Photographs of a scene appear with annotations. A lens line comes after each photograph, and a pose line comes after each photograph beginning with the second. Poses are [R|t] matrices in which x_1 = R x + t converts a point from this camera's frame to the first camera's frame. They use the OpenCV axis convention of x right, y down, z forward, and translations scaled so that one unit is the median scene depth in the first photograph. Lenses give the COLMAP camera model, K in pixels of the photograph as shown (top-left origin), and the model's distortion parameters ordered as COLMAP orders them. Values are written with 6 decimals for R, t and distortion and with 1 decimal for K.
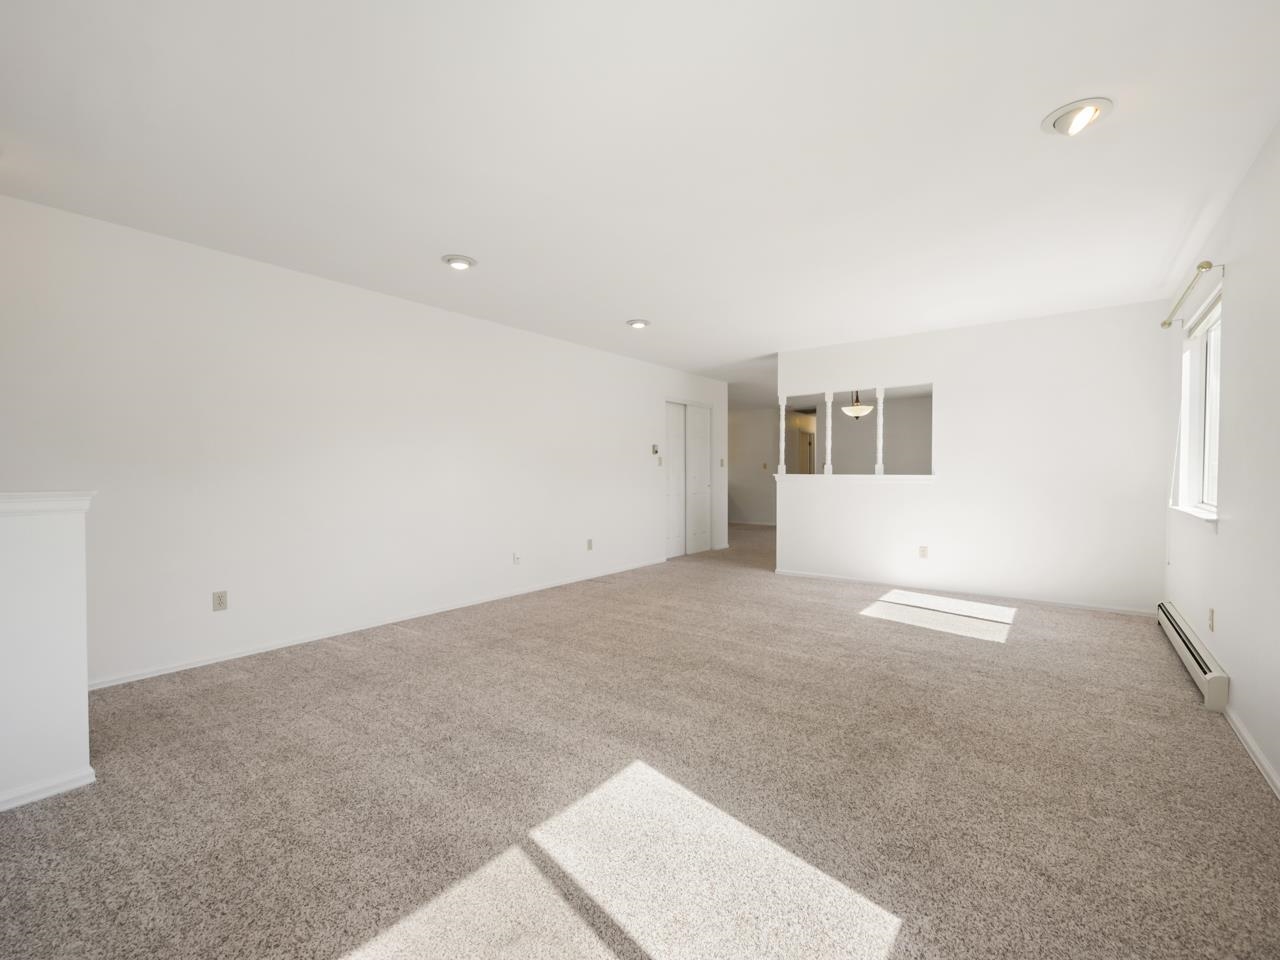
lens RADIAL K [[571.4, 0, 634.6], [0, 571.4, 482.9], [0, 0, 1]] dist [-0.002752, 0.001166]
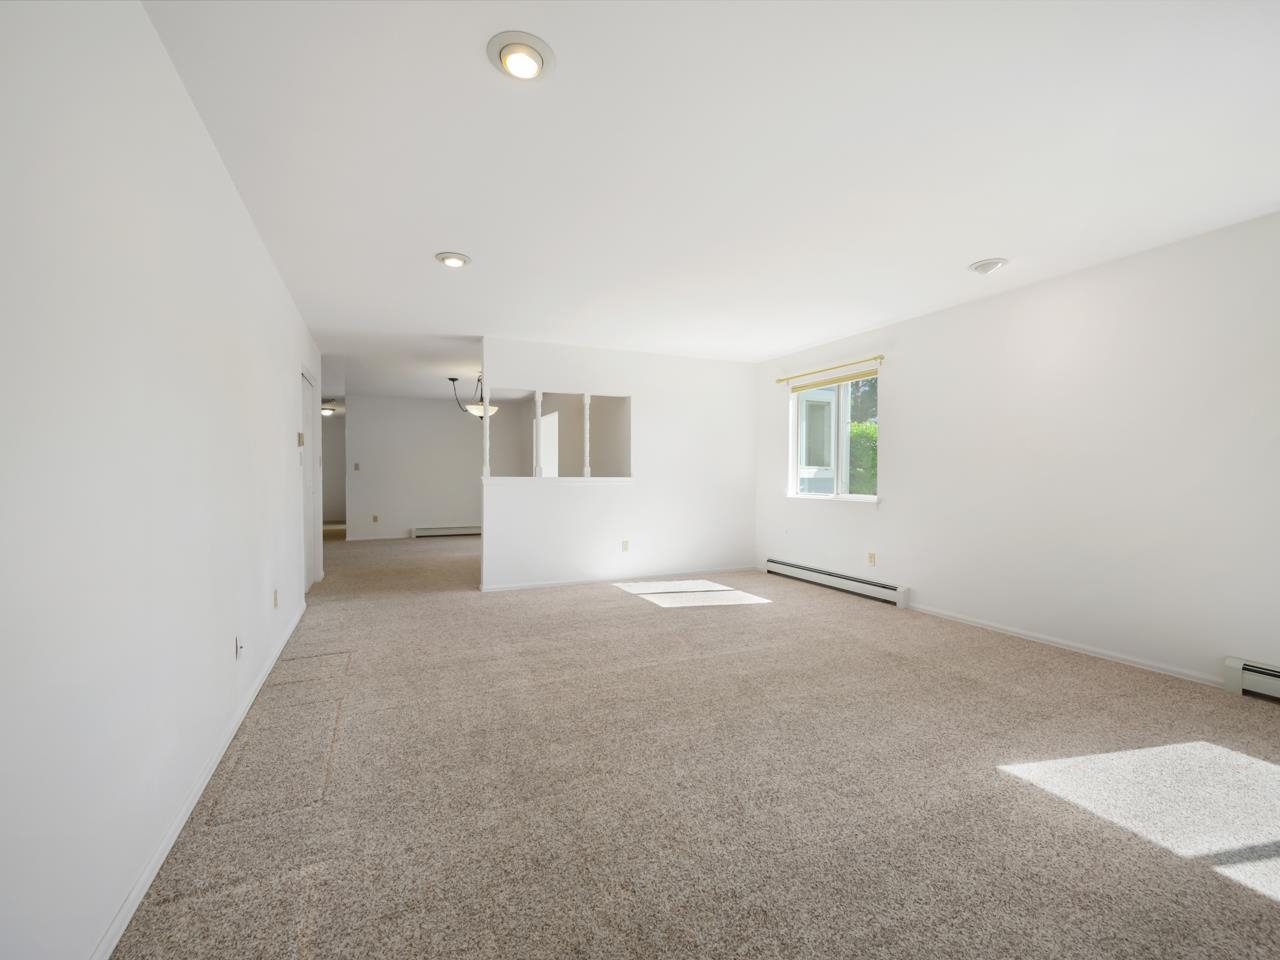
lens RADIAL K [[571.4, 0, 639.5], [0, 571.4, 476.8], [0, 0, 1]] dist [-0.002752, 0.001166]
pose [[0.456244, -0.002601, 0.889851, -0.530313], [0.014328, 0.999888, -0.004423, -0.010698], [-0.889739, 0.014768, 0.456230, 0.500869]]
